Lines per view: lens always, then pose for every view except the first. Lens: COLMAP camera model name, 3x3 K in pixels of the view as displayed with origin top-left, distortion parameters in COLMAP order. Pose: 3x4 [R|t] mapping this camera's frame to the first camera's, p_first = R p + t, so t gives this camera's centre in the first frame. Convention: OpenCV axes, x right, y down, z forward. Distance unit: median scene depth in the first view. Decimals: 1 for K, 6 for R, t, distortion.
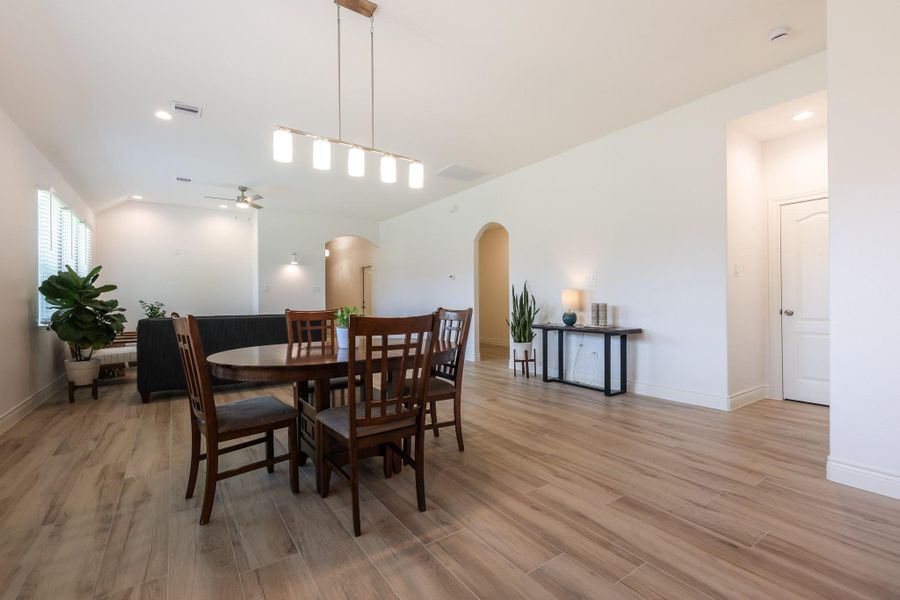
lens RADIAL K [[389.7, 0, 455.8], [0, 389.7, 292.6], [0, 0, 1]] dist [0.003134, -0.000315]
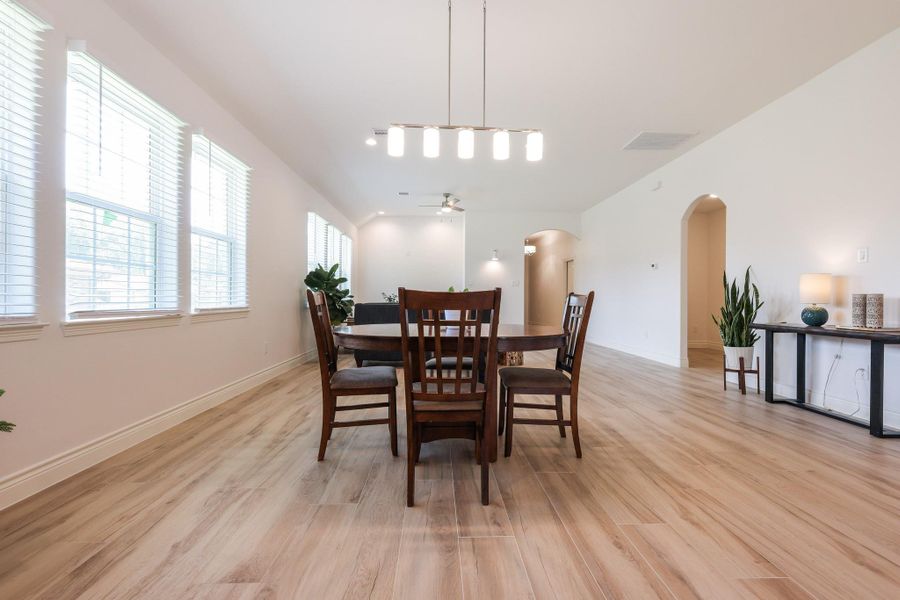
lens RADIAL K [[389.7, 0, 456.2], [0, 389.7, 293.0], [0, 0, 1]] dist [0.003134, -0.000315]
pose [[0.840533, 0.002772, -0.541753, 0.243311], [-0.000026, 0.999987, 0.005077, 0.038898], [0.541760, -0.004254, 0.840523, 0.131639]]
